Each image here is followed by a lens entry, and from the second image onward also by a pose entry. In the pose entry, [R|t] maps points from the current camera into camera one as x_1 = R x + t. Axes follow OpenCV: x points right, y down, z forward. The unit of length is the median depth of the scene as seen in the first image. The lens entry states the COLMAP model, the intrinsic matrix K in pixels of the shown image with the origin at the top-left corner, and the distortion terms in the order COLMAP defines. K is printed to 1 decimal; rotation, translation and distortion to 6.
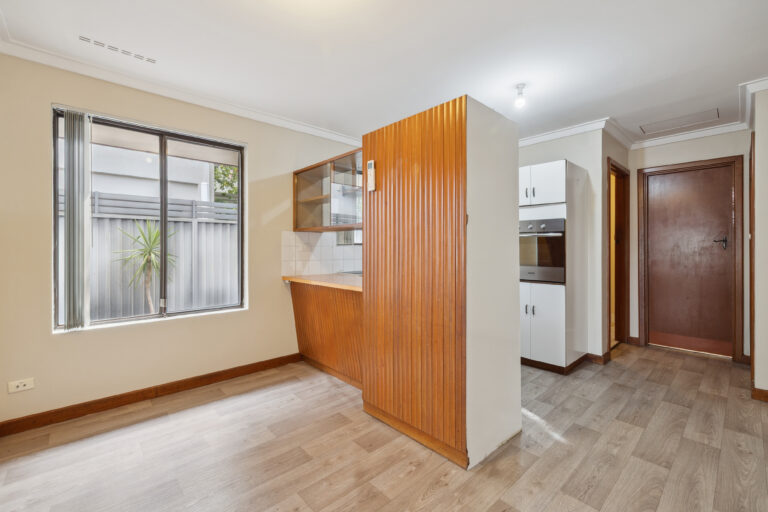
lens RADIAL K [[332.5, 0, 393.9], [0, 332.5, 251.3], [0, 0, 1]] dist [0.004924, 0.000977]
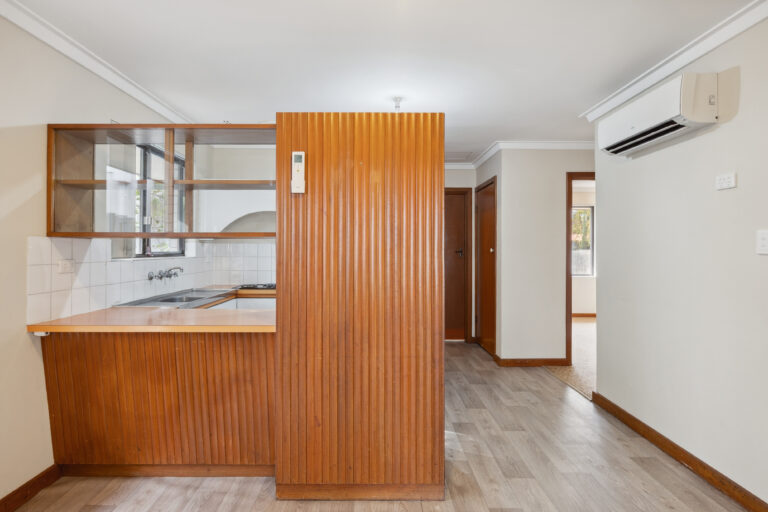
lens RADIAL K [[403.7, 0, 376.0], [0, 403.7, 248.3], [0, 0, 1]] dist [-0.004688, 0.000700]
pose [[0.679897, 0.003468, 0.733299, -0.477884], [0.001498, 0.999980, -0.006118, -0.042391], [-0.733306, 0.005258, 0.679879, 0.212079]]
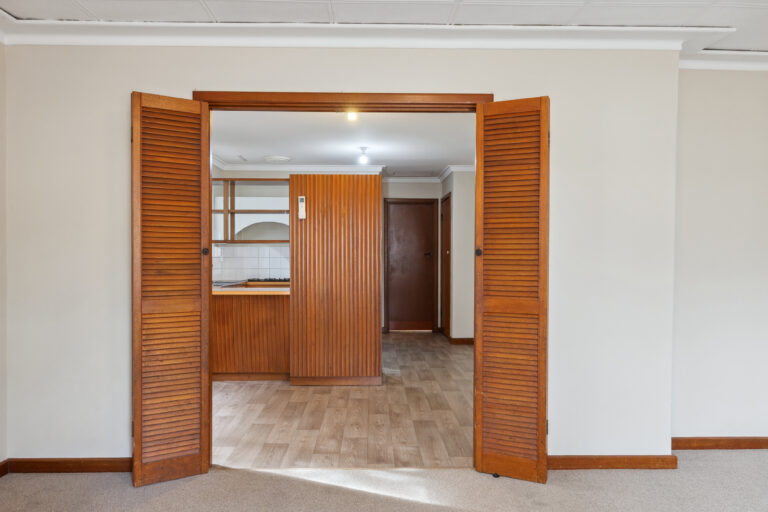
lens RADIAL K [[534.0, 0, 377.4], [0, 534.0, 263.3], [0, 0, 1]] dist [-0.004572, -0.001236]
pose [[0.670798, -0.009032, 0.741585, -1.161387], [0.001117, 0.999937, 0.011168, -0.019347], [-0.741640, -0.006664, 0.670765, -0.537519]]
